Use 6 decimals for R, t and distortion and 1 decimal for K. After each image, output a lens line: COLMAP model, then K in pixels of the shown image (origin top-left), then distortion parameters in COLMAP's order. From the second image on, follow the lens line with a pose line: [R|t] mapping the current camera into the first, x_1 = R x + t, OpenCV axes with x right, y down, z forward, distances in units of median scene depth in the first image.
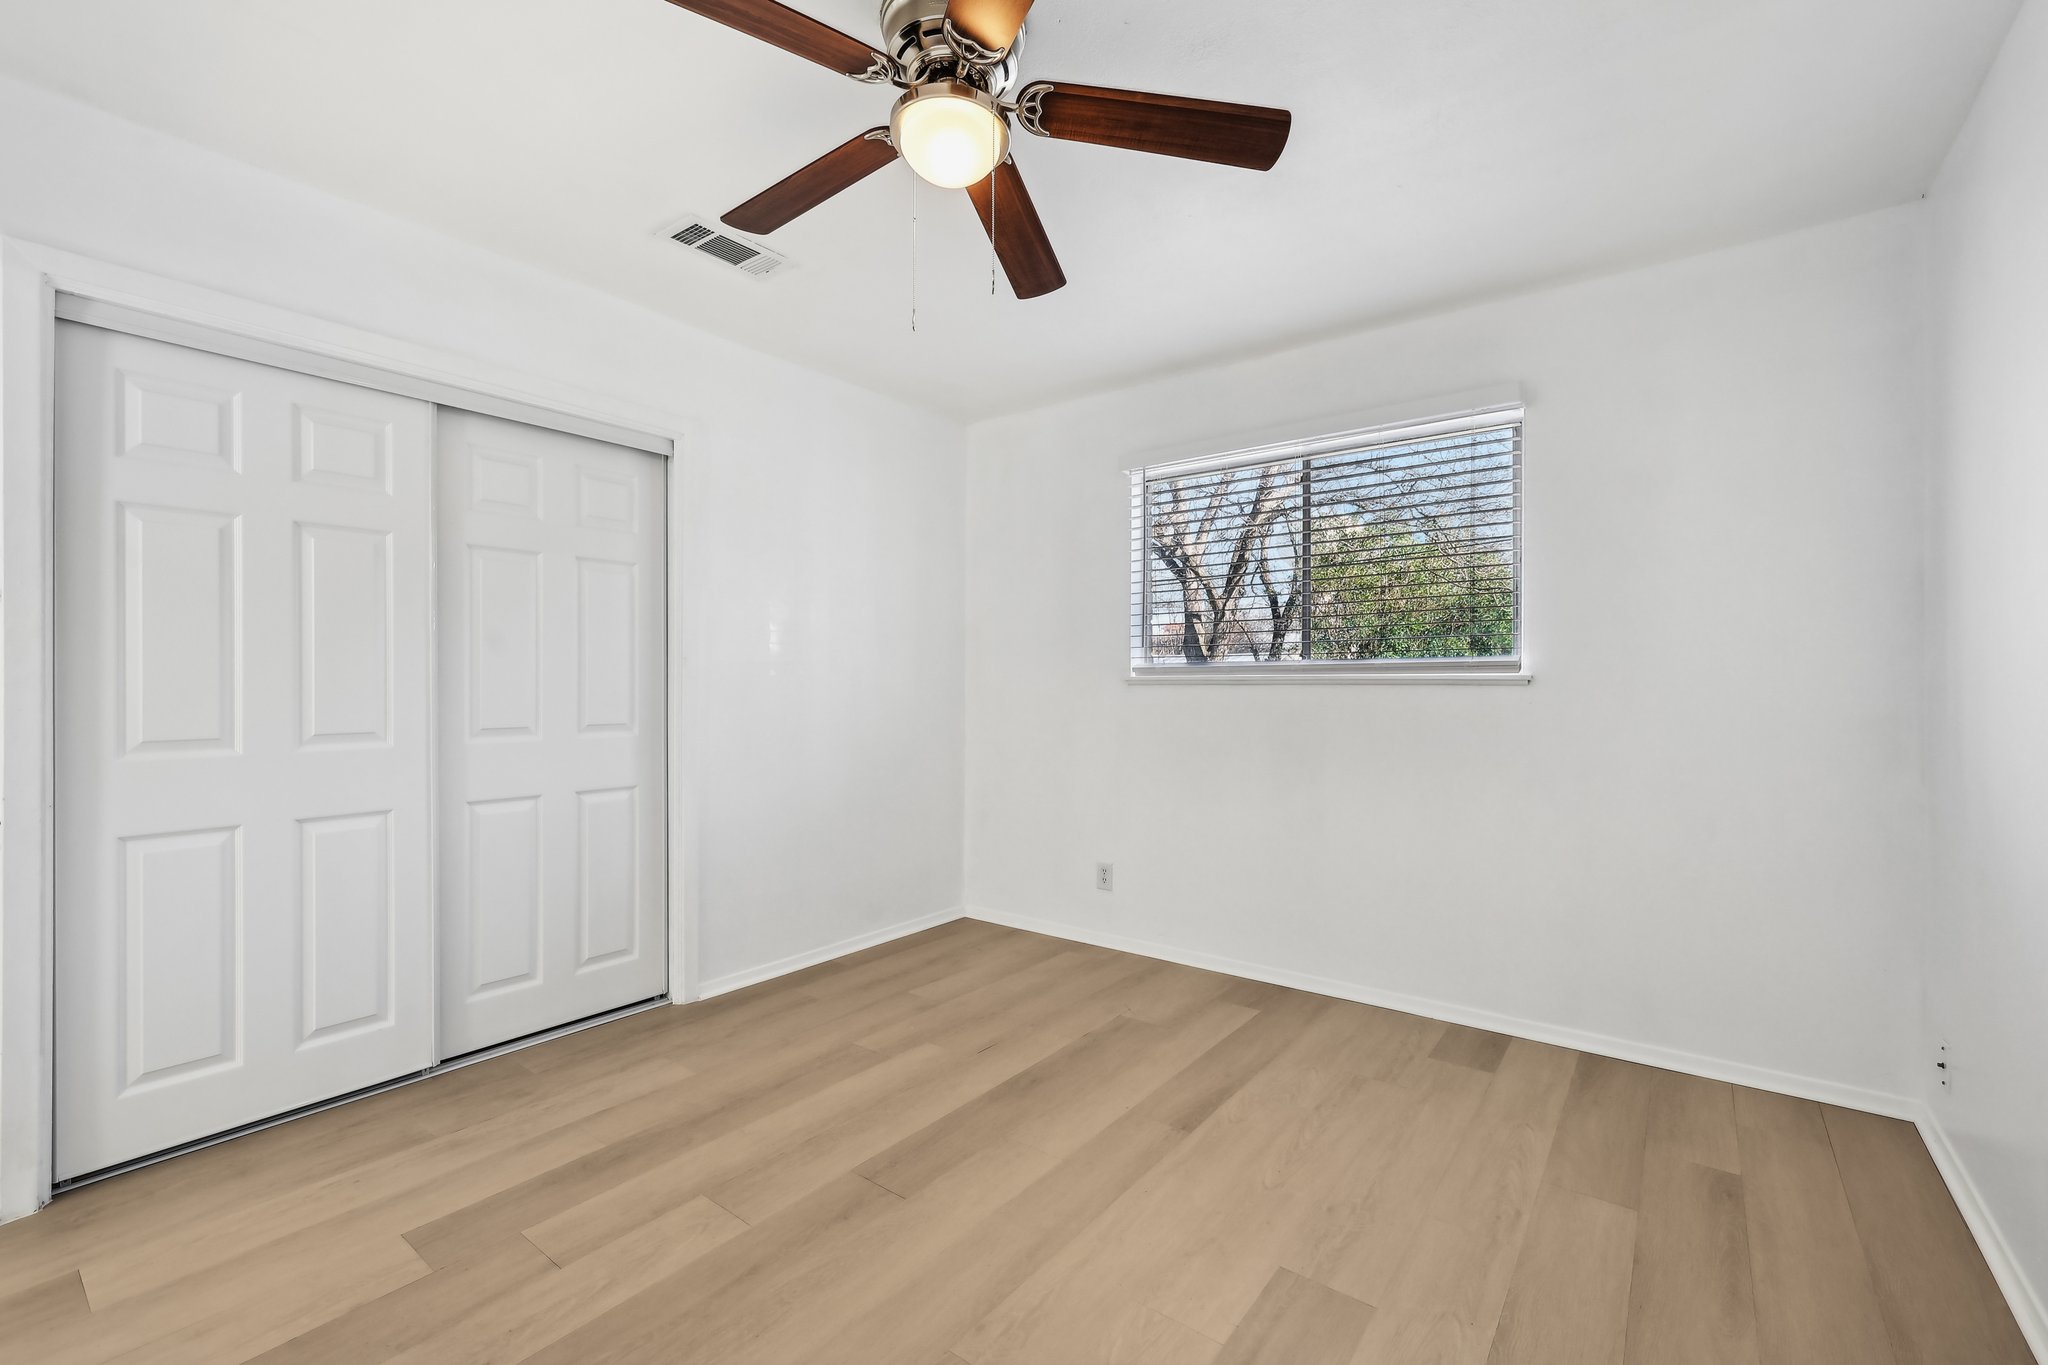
lens RADIAL K [[841.9, 0, 993.1], [0, 841.9, 679.1], [0, 0, 1]] dist [-0.000413, 0.000095]
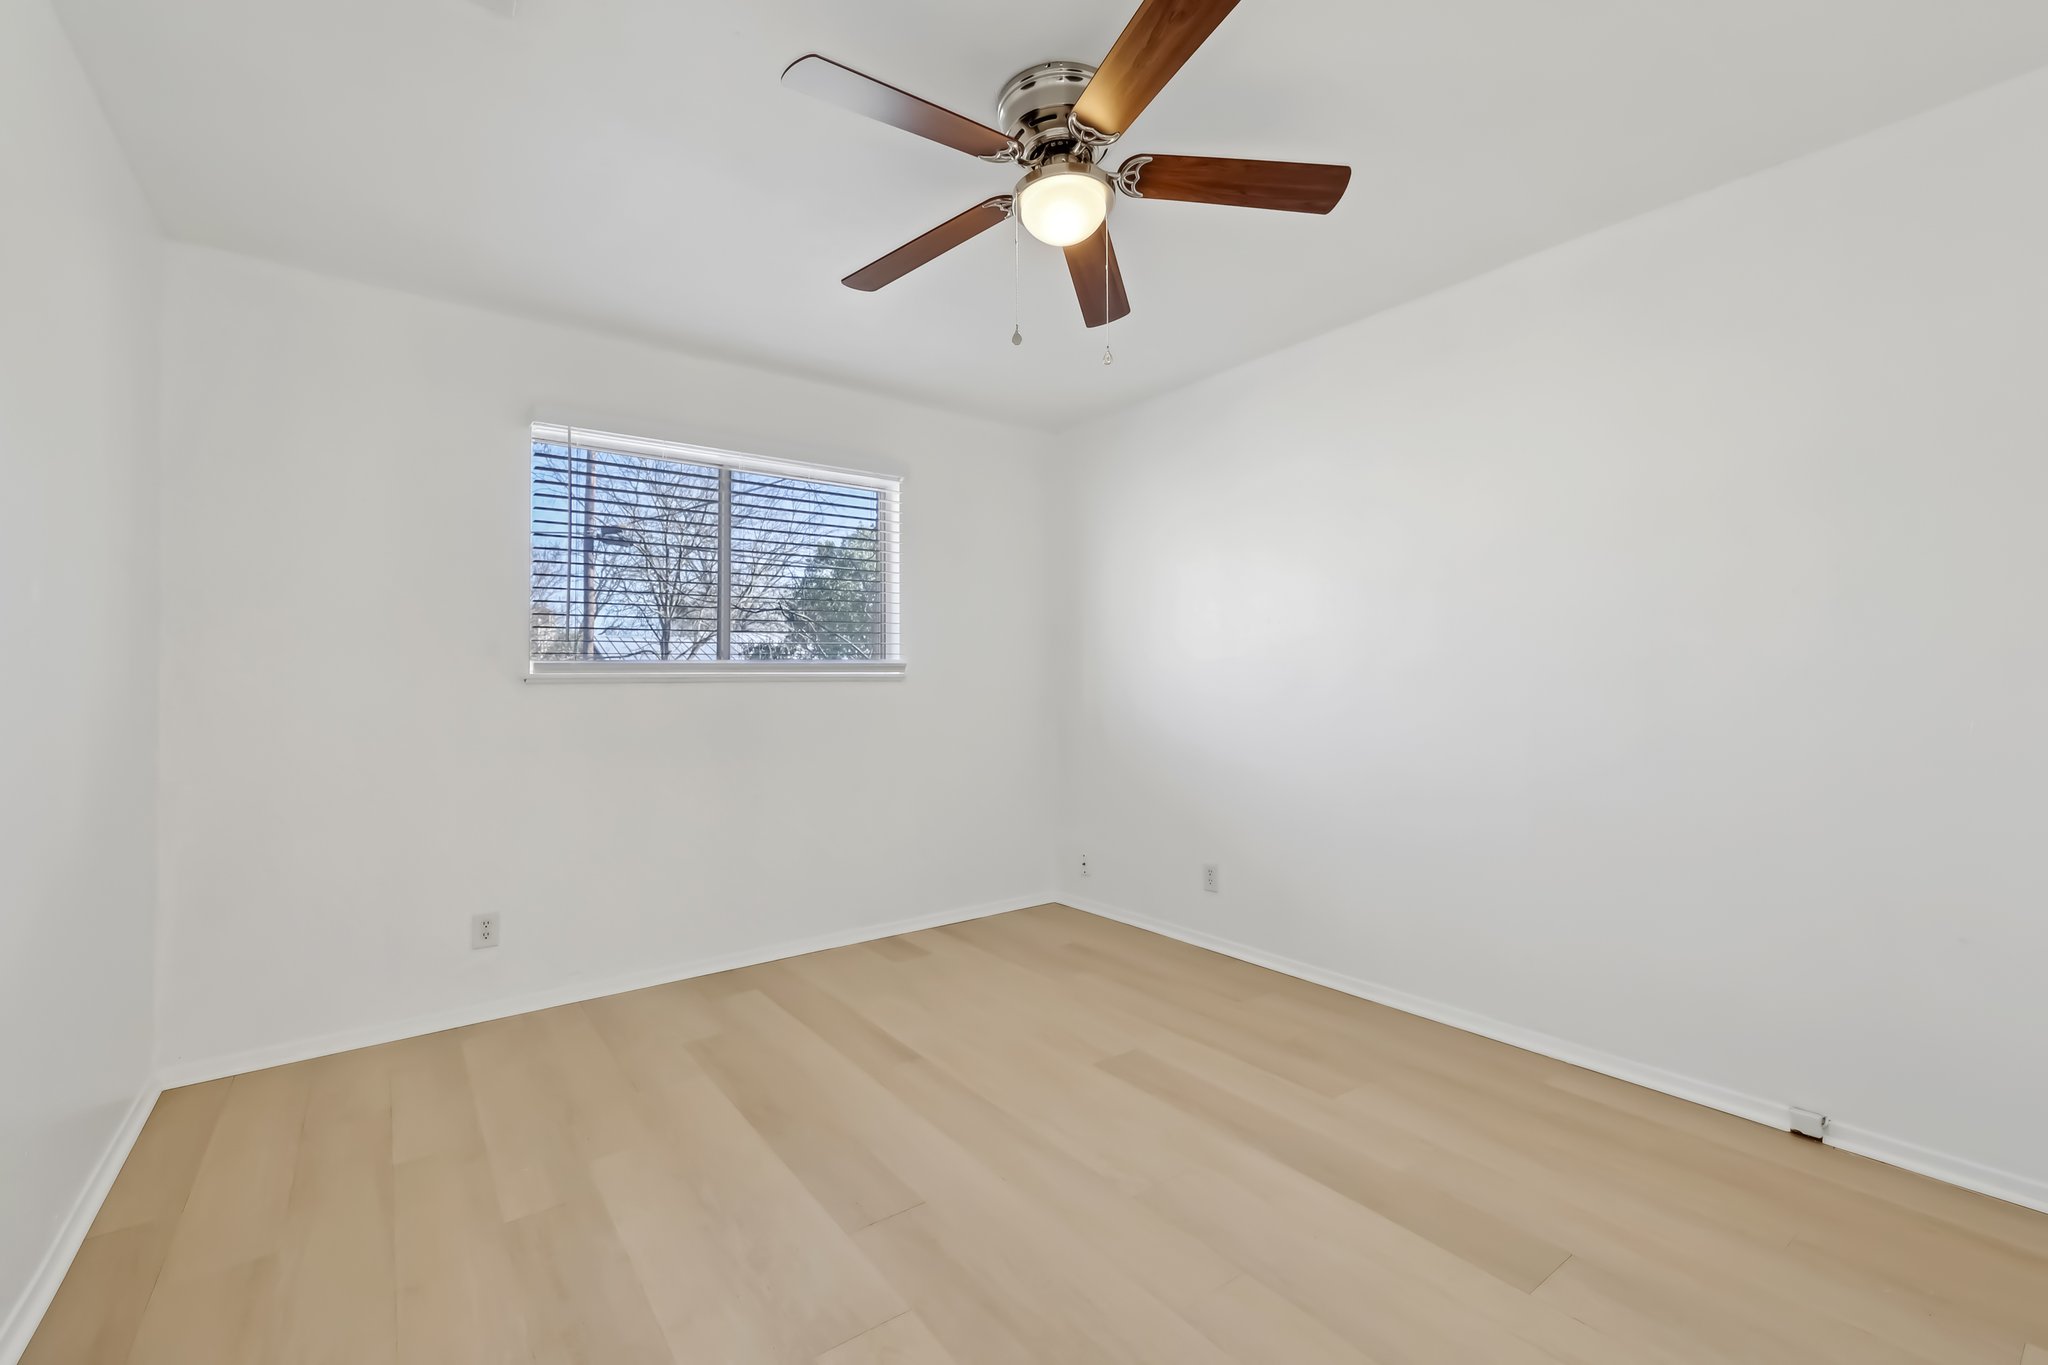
lens RADIAL K [[869.0, 0, 1026.3], [0, 869.0, 681.7], [0, 0, 1]] dist [-0.000621, 0.000130]
pose [[0.257826, 0.001714, 0.966190, -0.638436], [0.006442, 0.999973, -0.003493, 0.013044], [-0.966170, 0.007125, 0.257808, 0.382203]]
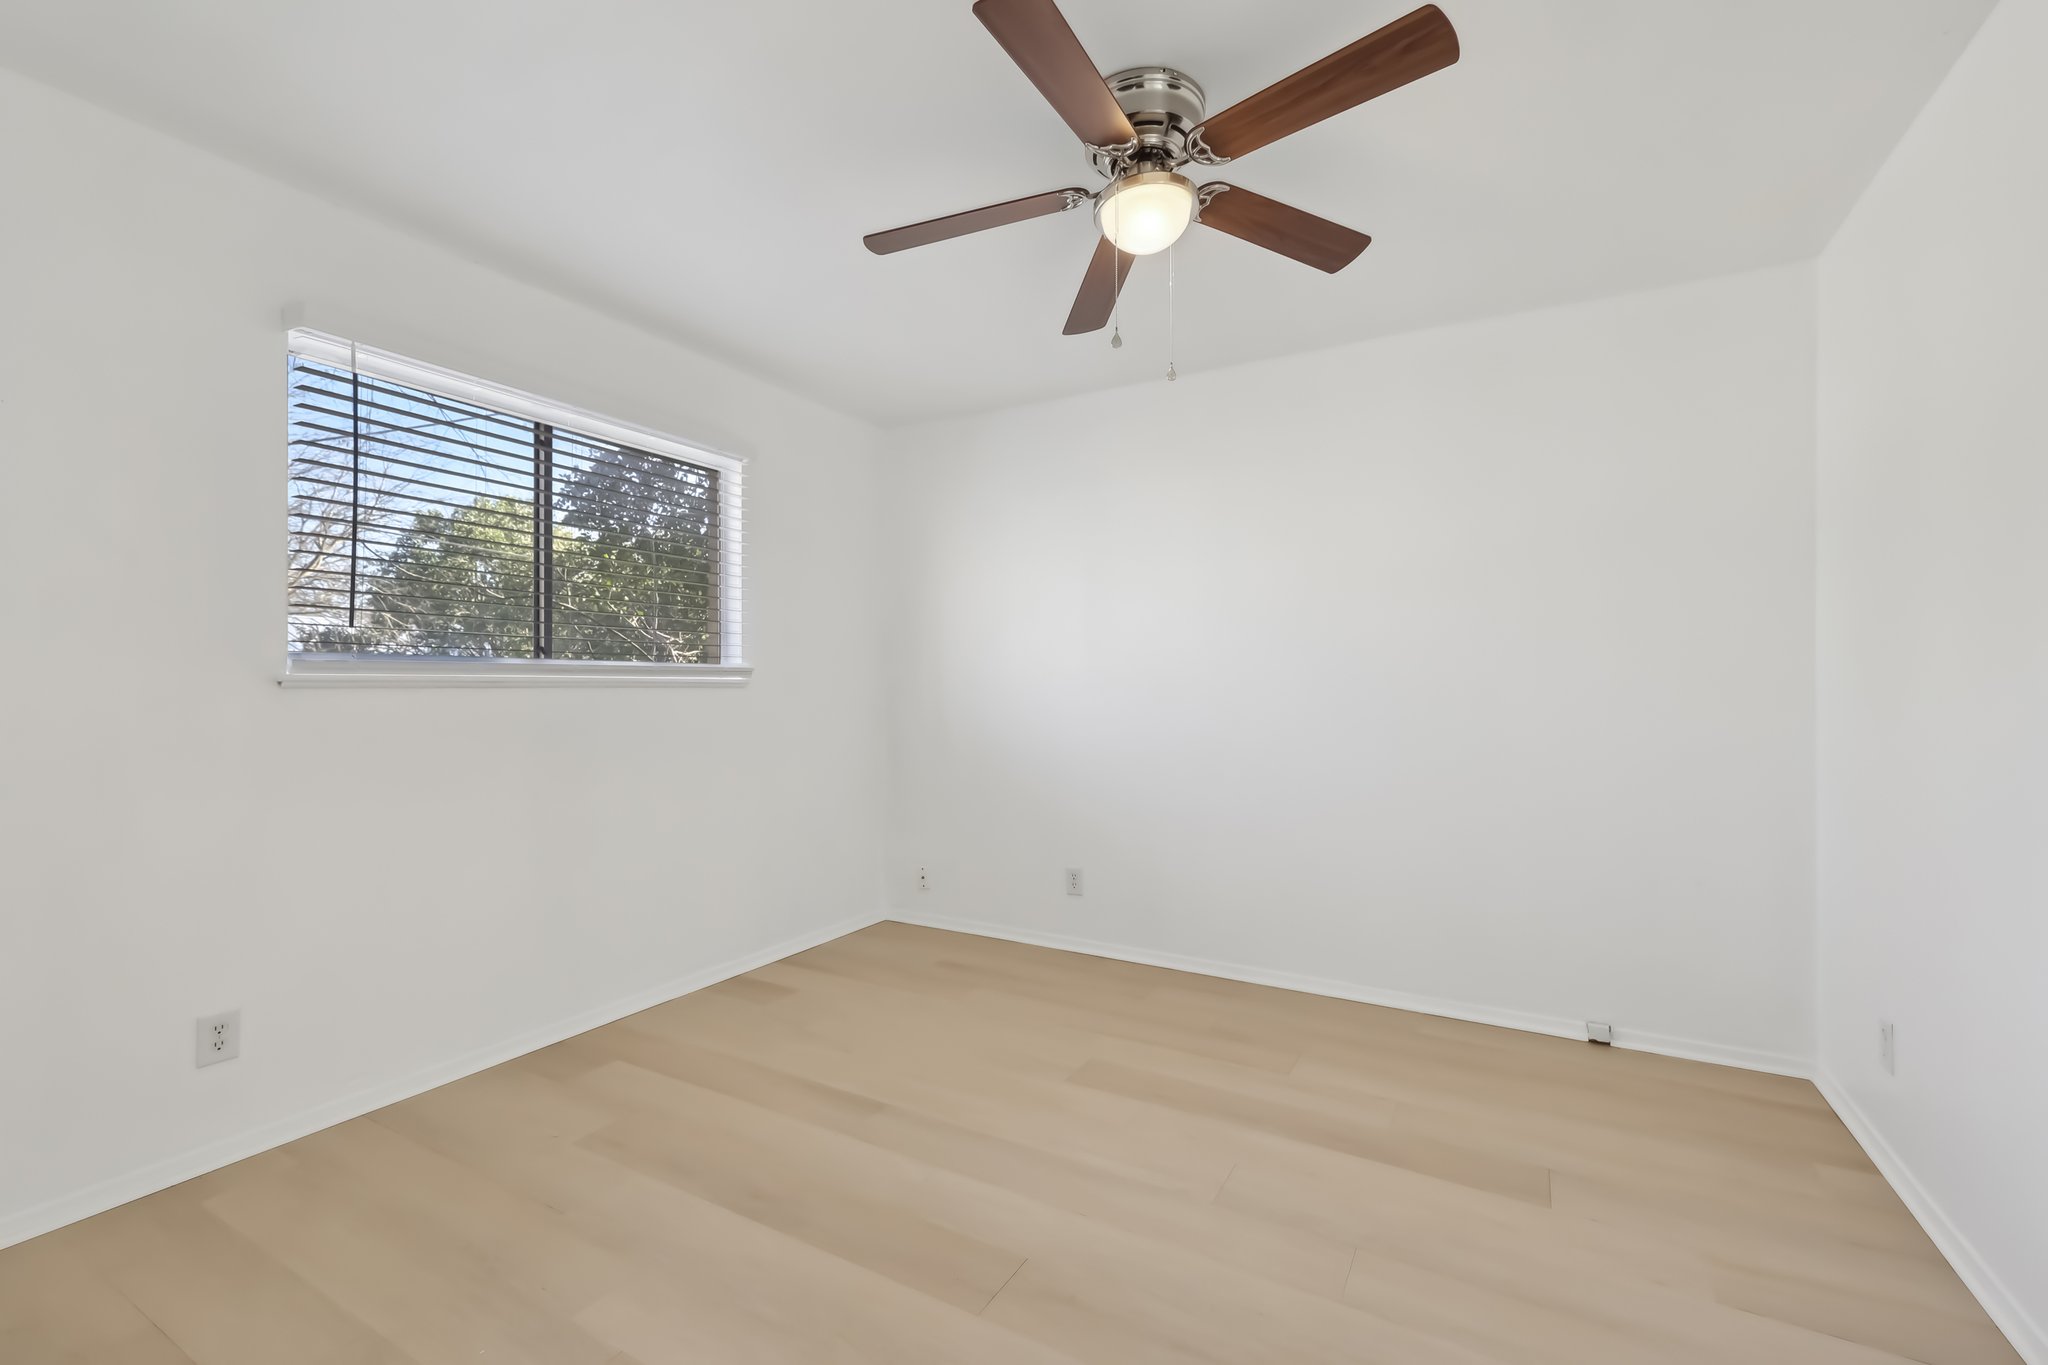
lens RADIAL K [[867.2, 0, 1023.9], [0, 867.2, 686.7], [0, 0, 1]] dist [-0.000785, 0.000079]
pose [[-0.147564, -0.000368, 0.989052, -0.623671], [-0.004466, 0.999990, -0.000294, 0.004092], [-0.989042, -0.004460, -0.147564, 0.700549]]
